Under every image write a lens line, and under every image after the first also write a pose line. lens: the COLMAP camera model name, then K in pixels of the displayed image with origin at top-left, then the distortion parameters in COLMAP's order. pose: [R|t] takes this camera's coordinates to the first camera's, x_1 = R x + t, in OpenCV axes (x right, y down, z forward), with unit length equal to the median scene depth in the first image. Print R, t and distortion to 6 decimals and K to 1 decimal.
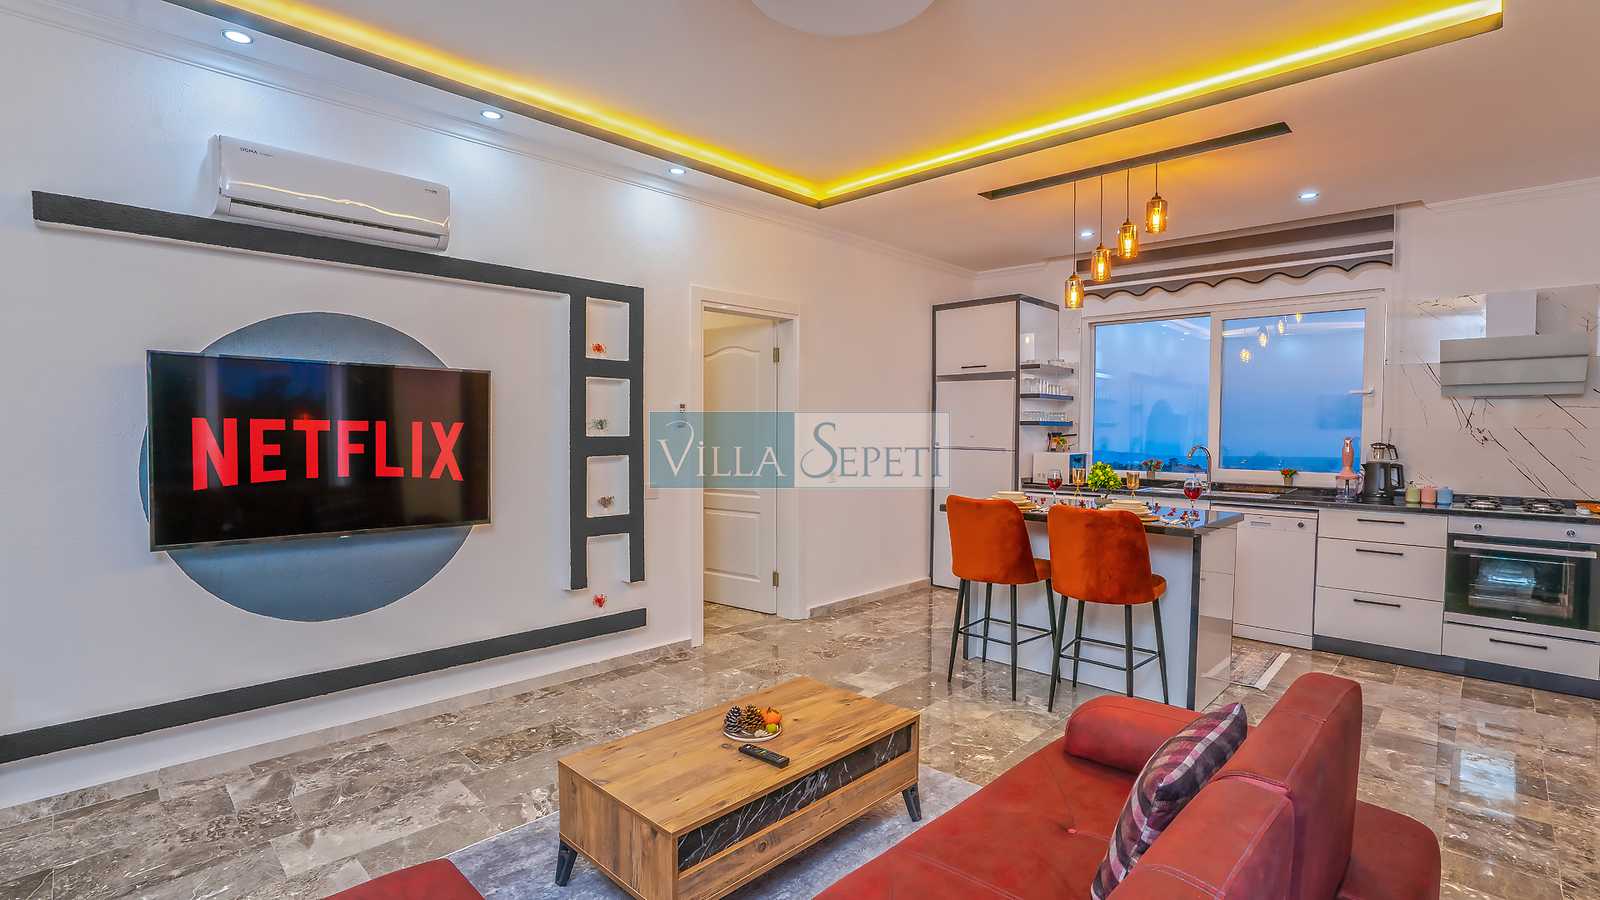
lens RADIAL K [[755.7, 0, 796.2], [0, 755.7, 443.4], [0, 0, 1]] dist [-0.048340, 0.000356]
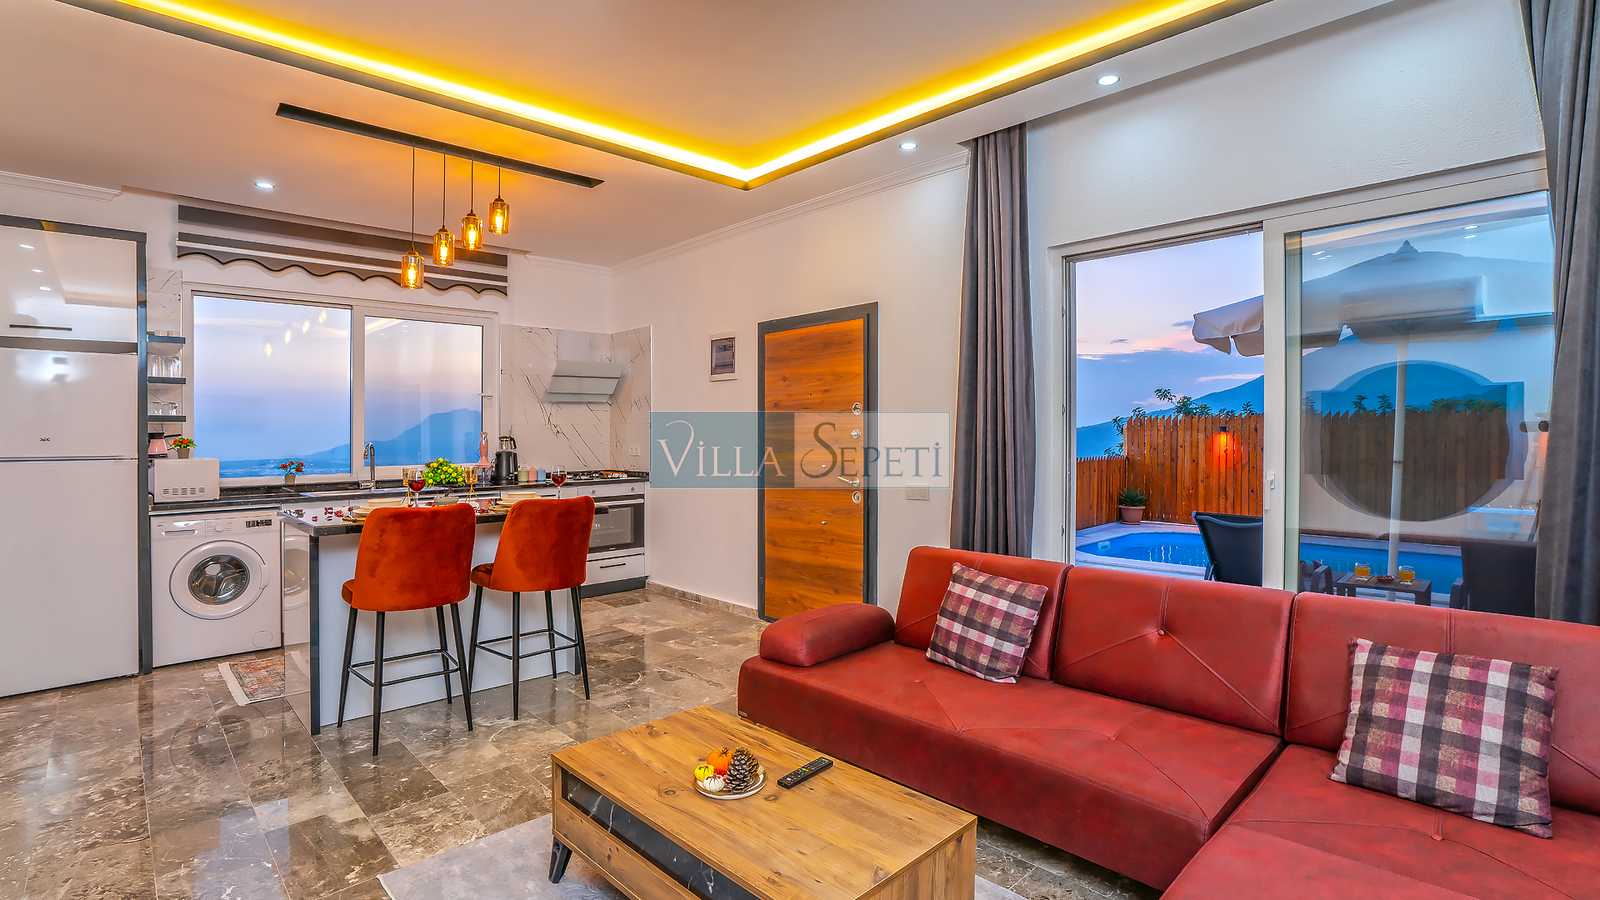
lens RADIAL K [[748.8, 0, 792.0], [0, 748.8, 438.5], [0, 0, 1]] dist [-0.053331, 0.020335]
pose [[0.017076, -0.013796, 0.999759, -0.528984], [0.029712, 0.999470, 0.013285, 0.001132], [-0.999413, 0.029478, 0.017477, 0.562310]]
